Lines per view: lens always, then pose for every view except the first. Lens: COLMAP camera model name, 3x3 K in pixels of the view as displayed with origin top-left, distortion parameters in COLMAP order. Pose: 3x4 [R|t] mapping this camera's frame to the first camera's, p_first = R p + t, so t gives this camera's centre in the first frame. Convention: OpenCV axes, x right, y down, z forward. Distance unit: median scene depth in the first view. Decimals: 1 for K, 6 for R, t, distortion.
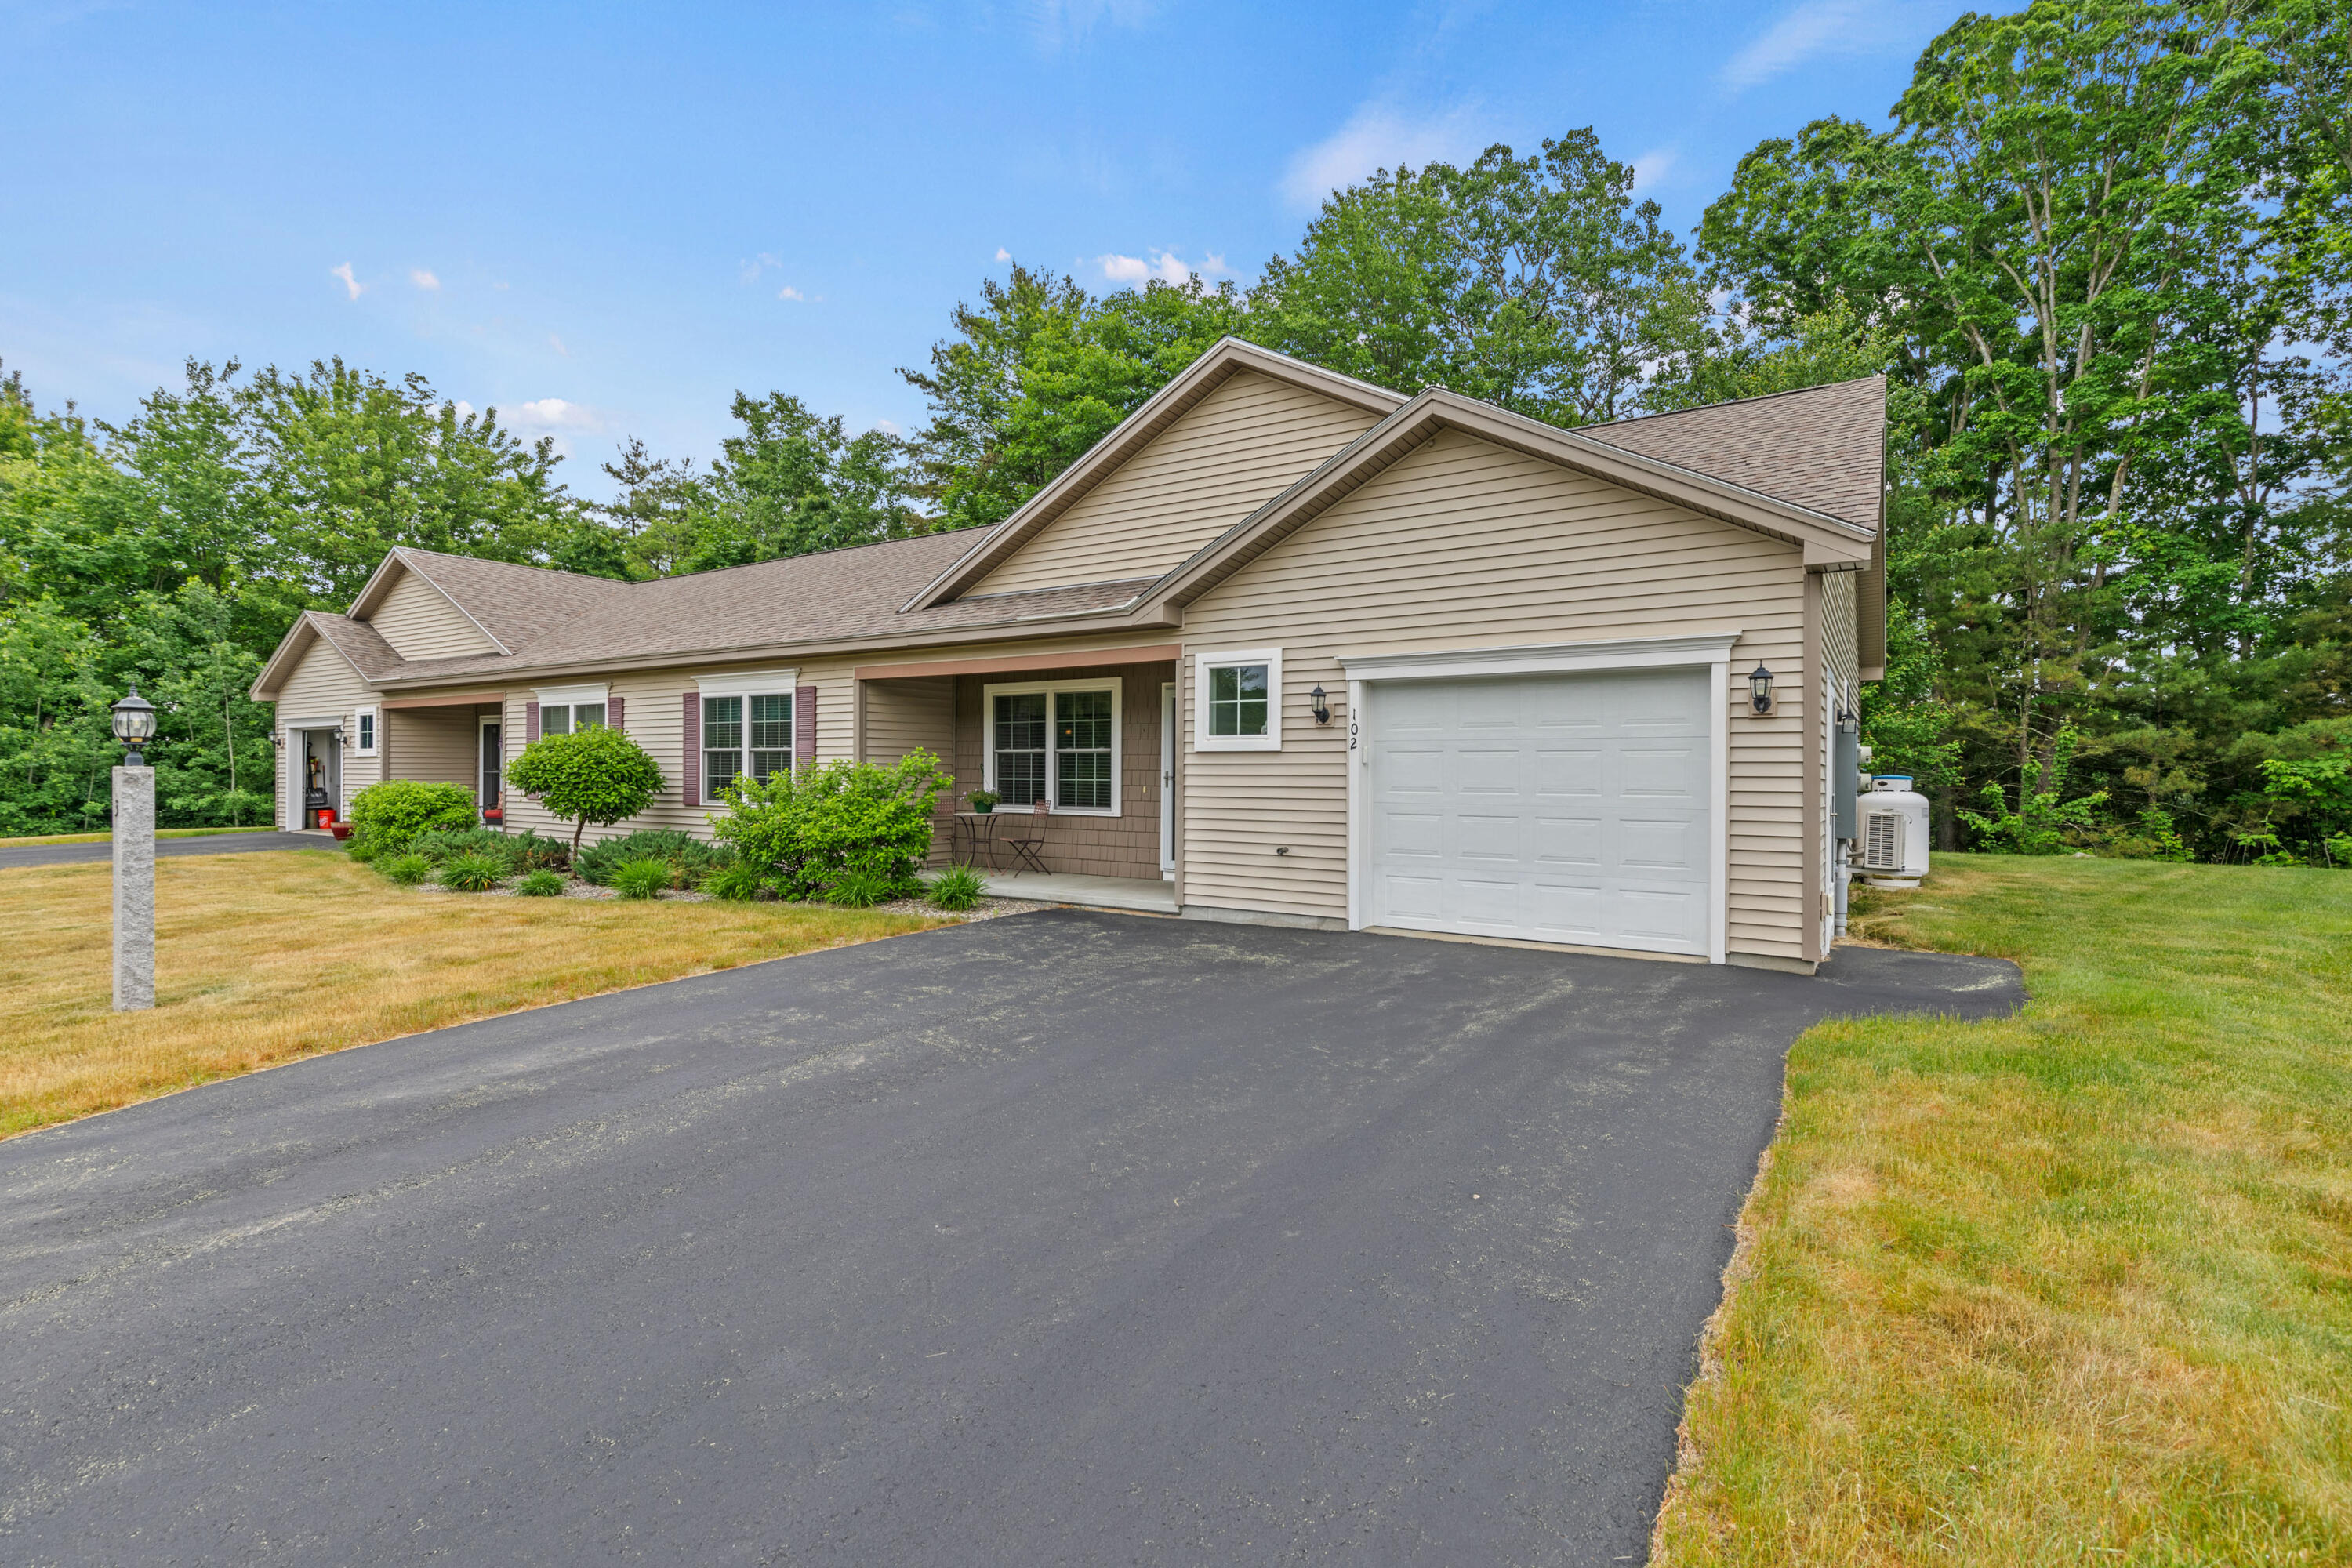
lens RADIAL K [[1062.3, 0, 1191.1], [0, 1062.3, 782.2], [0, 0, 1]] dist [0.010517, -0.003126]
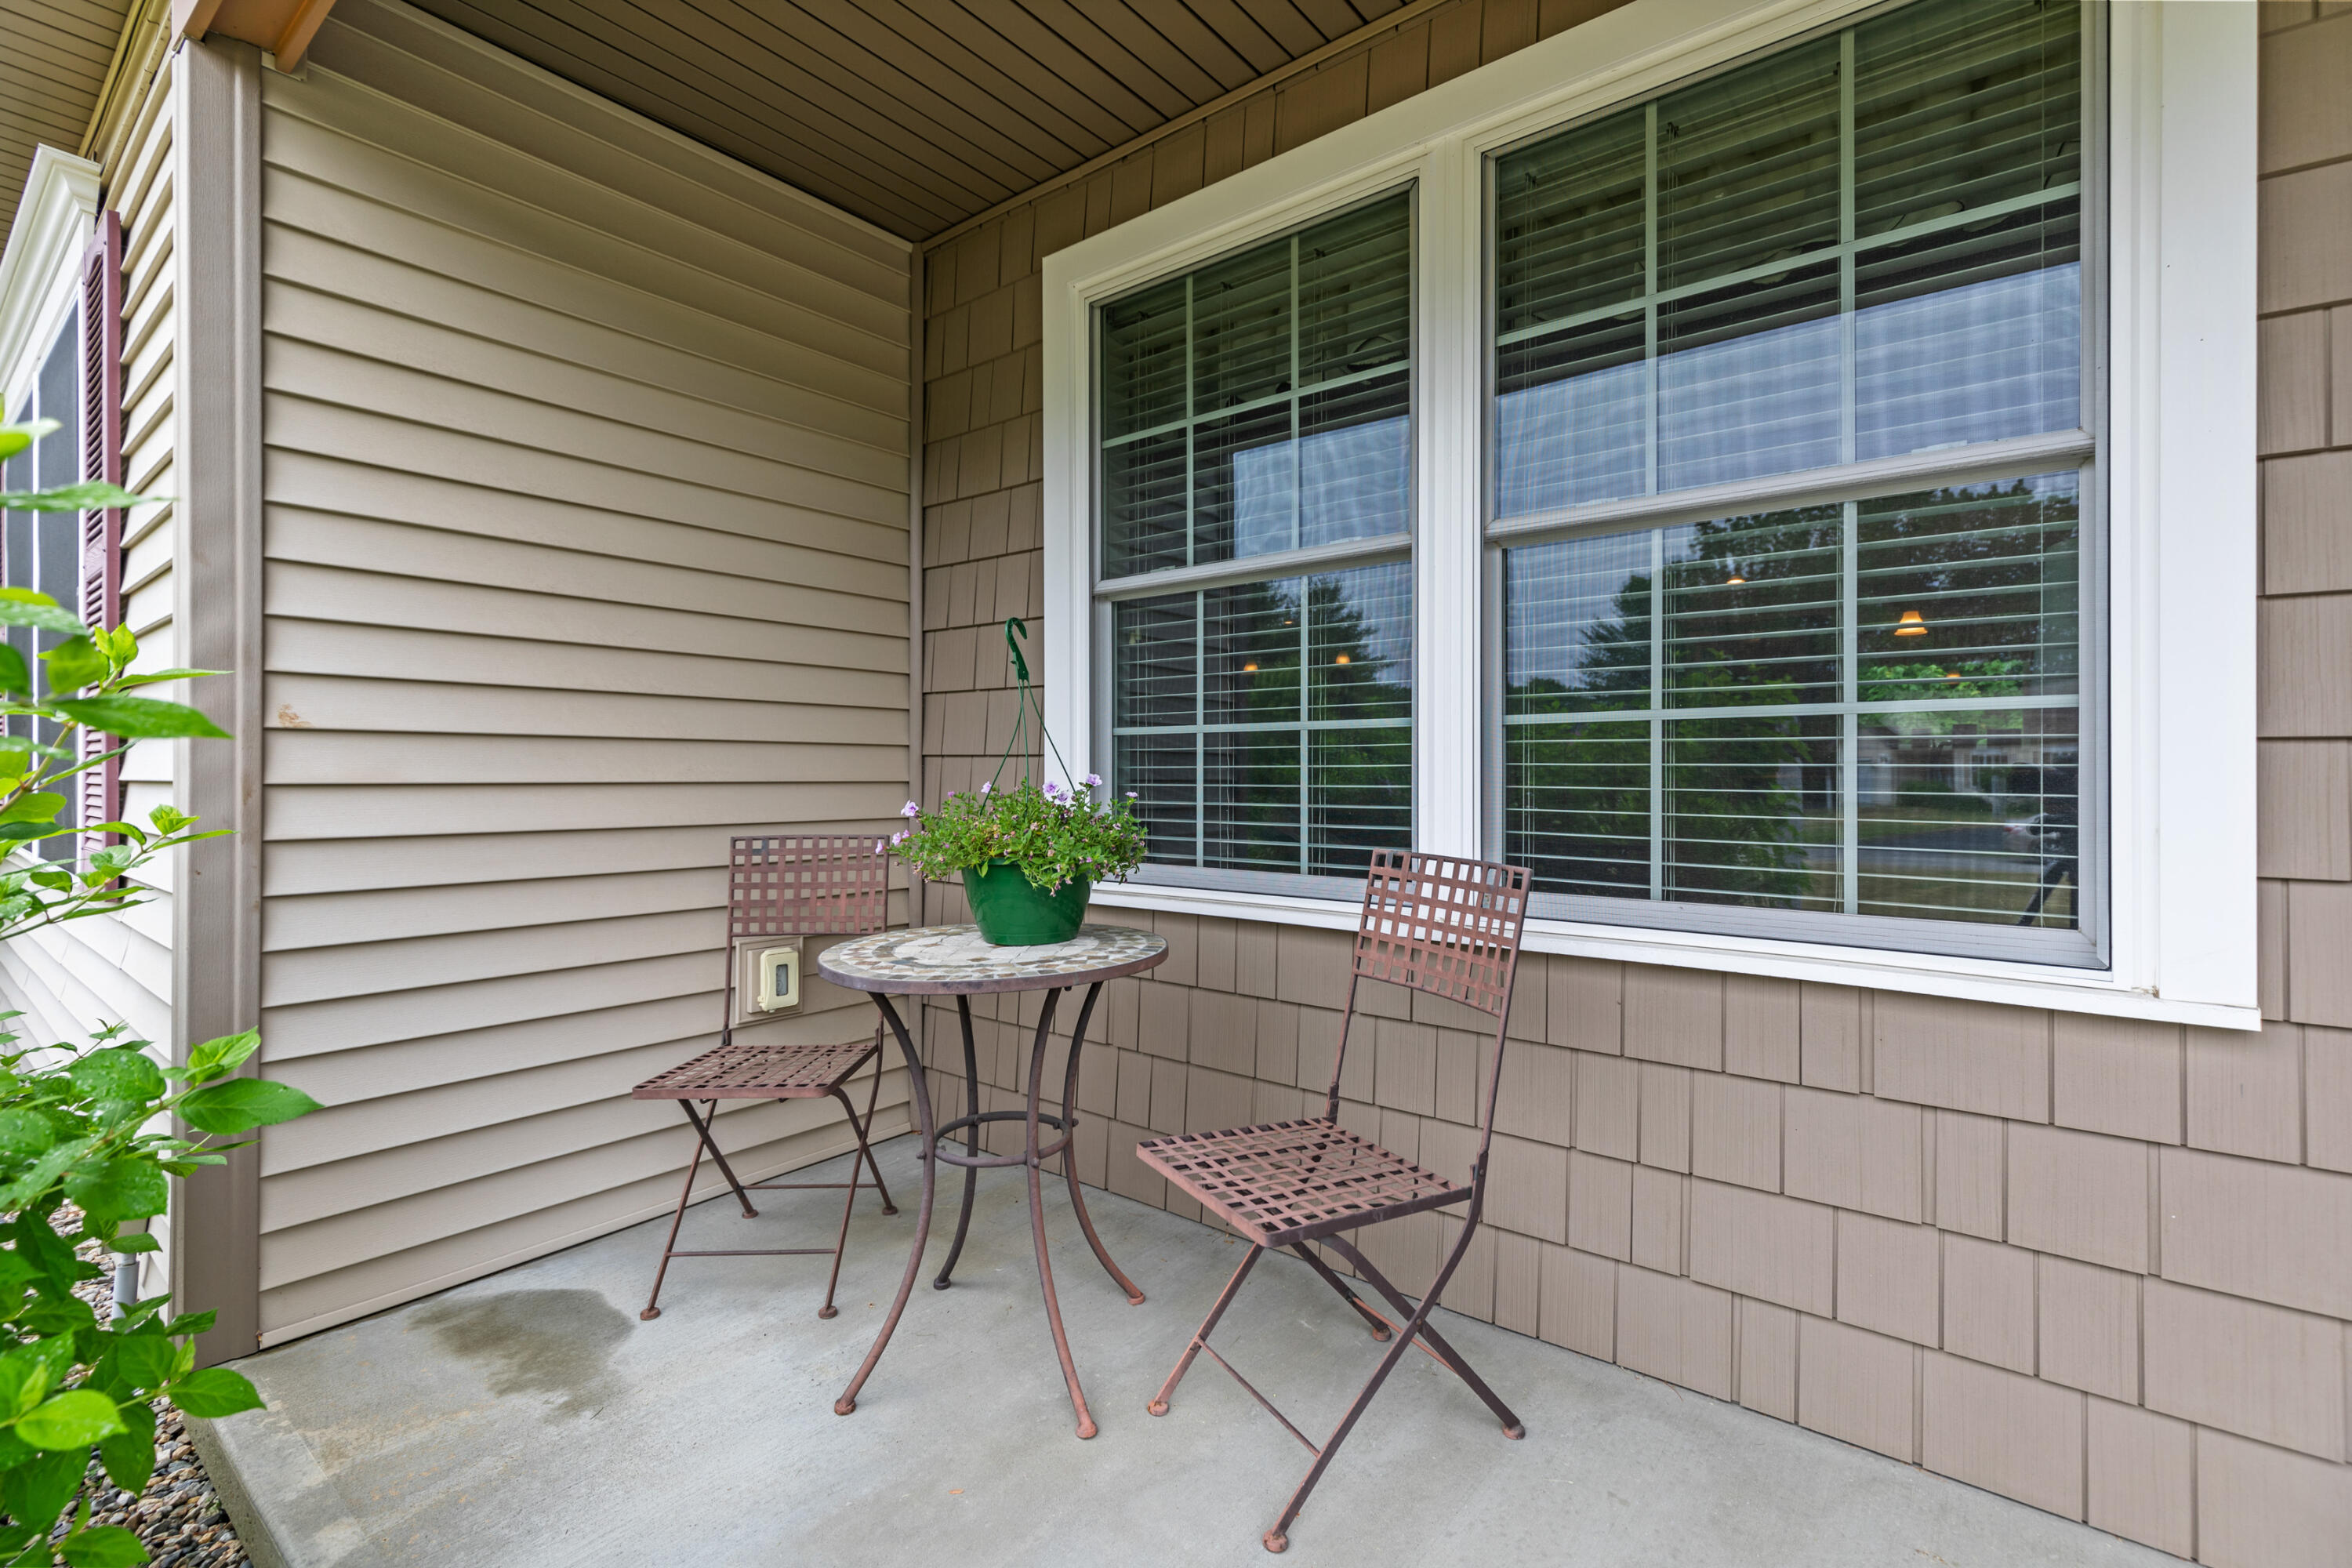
lens RADIAL K [[1062.3, 0, 1184.4], [0, 1062.3, 776.6], [0, 0, 1]] dist [0.010517, -0.003126]
pose [[0.995317, -0.003672, -0.096598, -0.143087], [0.002592, 0.999933, -0.011306, 0.007264], [0.096633, 0.011003, 0.995259, 0.769129]]
